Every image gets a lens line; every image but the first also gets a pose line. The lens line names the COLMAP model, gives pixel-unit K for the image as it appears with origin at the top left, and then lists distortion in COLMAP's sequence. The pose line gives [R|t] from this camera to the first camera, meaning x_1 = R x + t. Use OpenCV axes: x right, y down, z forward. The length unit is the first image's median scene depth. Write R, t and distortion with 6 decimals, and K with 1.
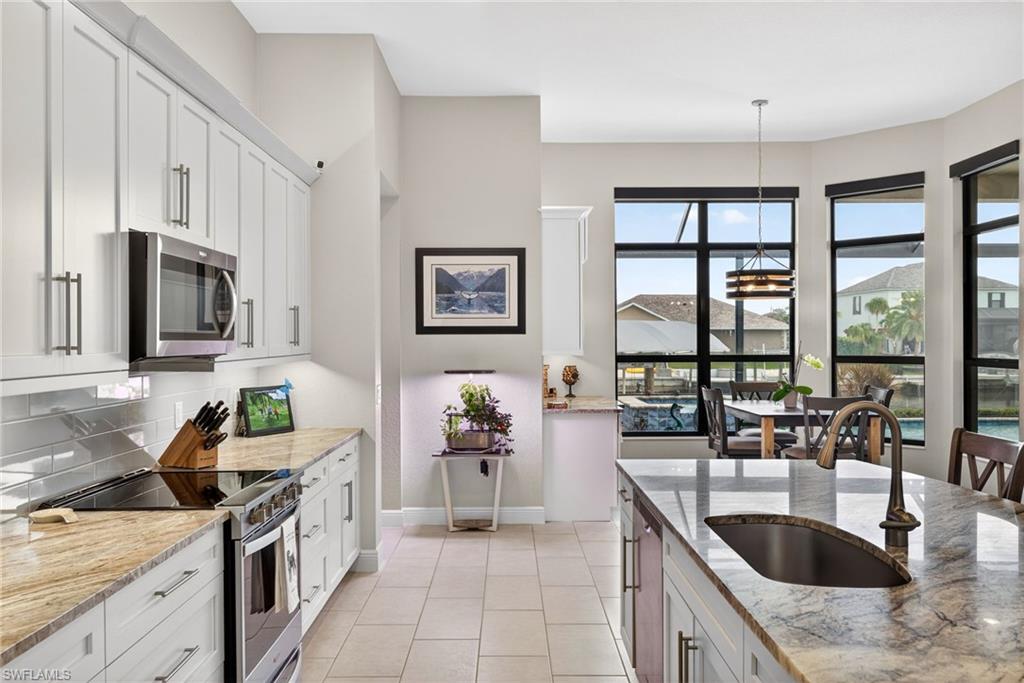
lens RADIAL K [[783.7, 0, 512.0], [0, 783.7, 339.4], [0, 0, 1]] dist [0.002345, 0.008613]
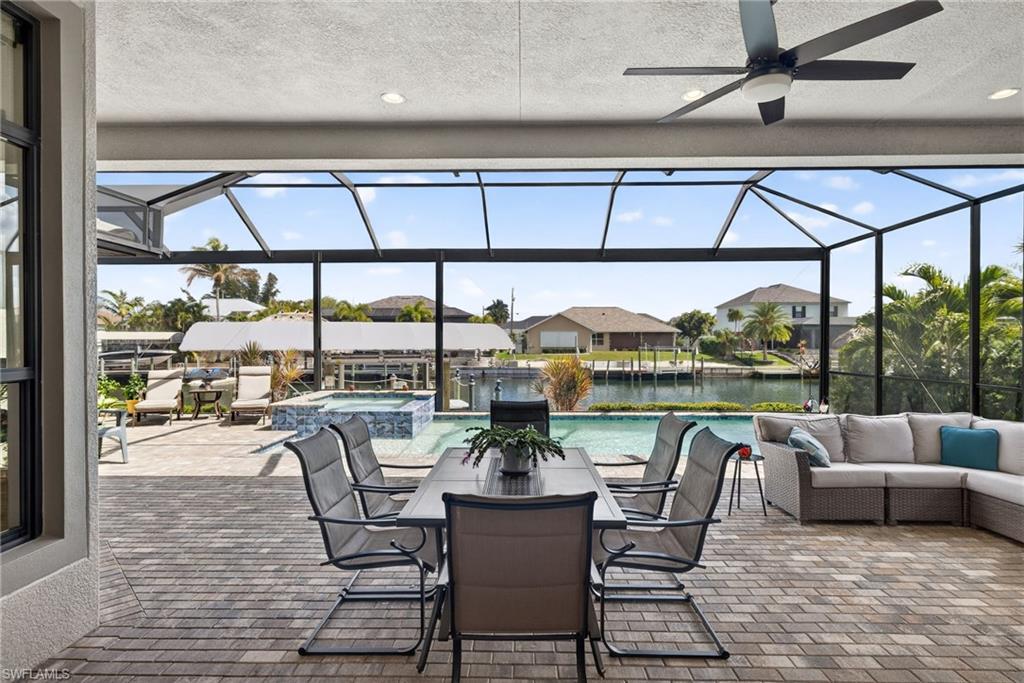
lens RADIAL K [[531.6, 0, 514.9], [0, 531.6, 340.9], [0, 0, 1]] dist [-0.003592, 0.001559]
pose [[0.999724, 0.003507, -0.023244, 1.017385], [-0.003429, 0.999988, 0.003400, 0.001974], [0.023255, -0.003320, 0.999724, 0.688869]]
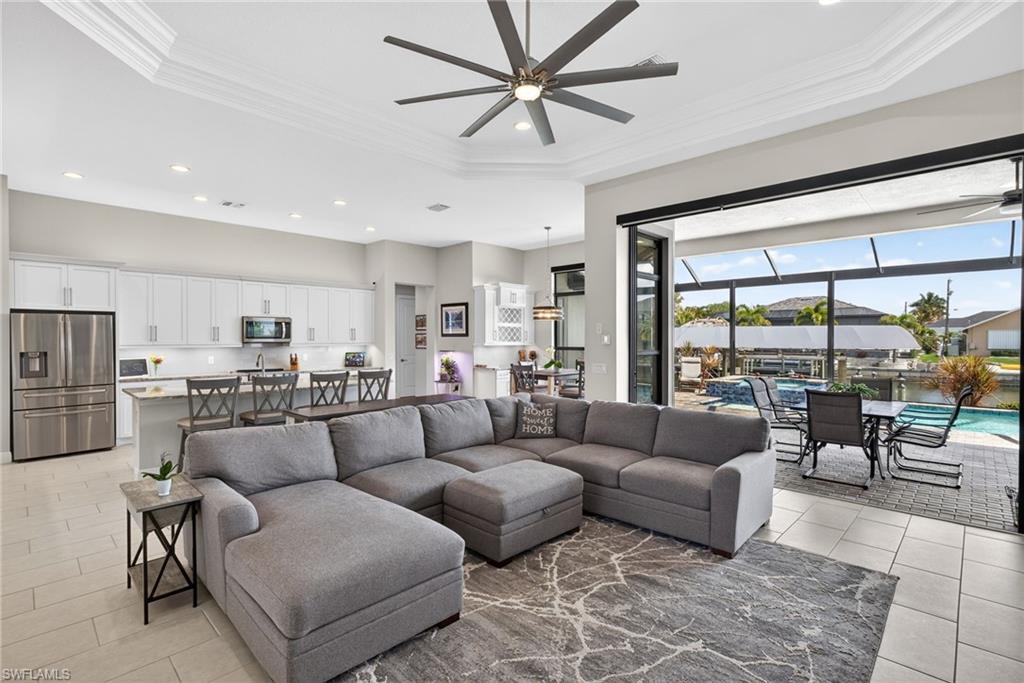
lens RADIAL K [[478.3, 0, 515.0], [0, 478.3, 338.8], [0, 0, 1]] dist [0.004009, 0.000778]
pose [[0.715992, 0.005554, -0.698086, 1.195939], [-0.004006, 0.999985, 0.003848, -0.006404], [0.698097, 0.000042, 0.716003, 0.009354]]
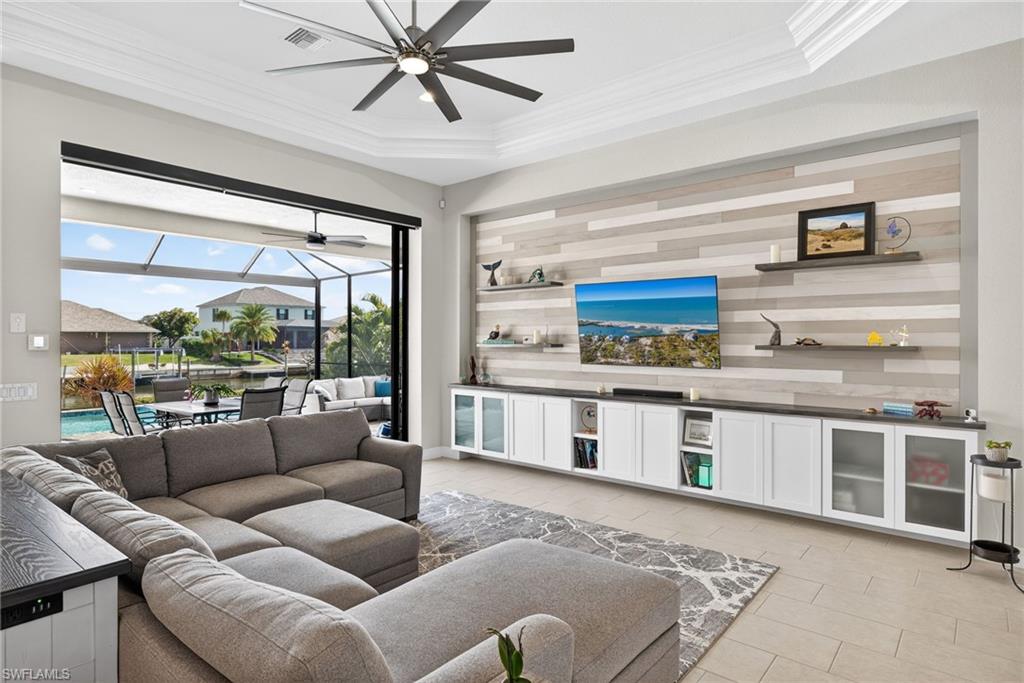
lens RADIAL K [[561.0, 0, 508.2], [0, 561.0, 338.8], [0, 0, 1]] dist [0.006937, -0.002553]
pose [[0.653748, 0.002884, 0.756707, 0.529465], [-0.000759, 0.999995, -0.003155, -0.003314], [-0.756712, 0.001489, 0.653746, -0.033233]]
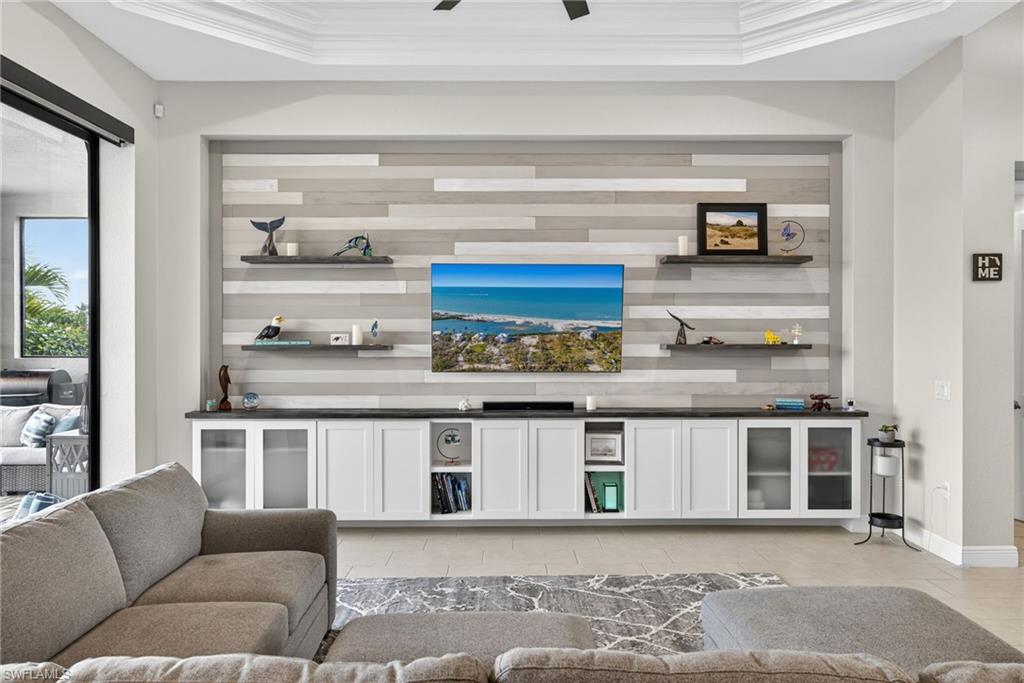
lens RADIAL K [[754.9, 0, 504.0], [0, 754.9, 338.4], [0, 0, 1]] dist [0.007814, 0.001863]
pose [[0.007290, 0.002497, 0.999970, 0.397663], [0.002978, 0.999992, -0.002519, -0.003071], [-0.999969, 0.002997, 0.007283, 0.391506]]
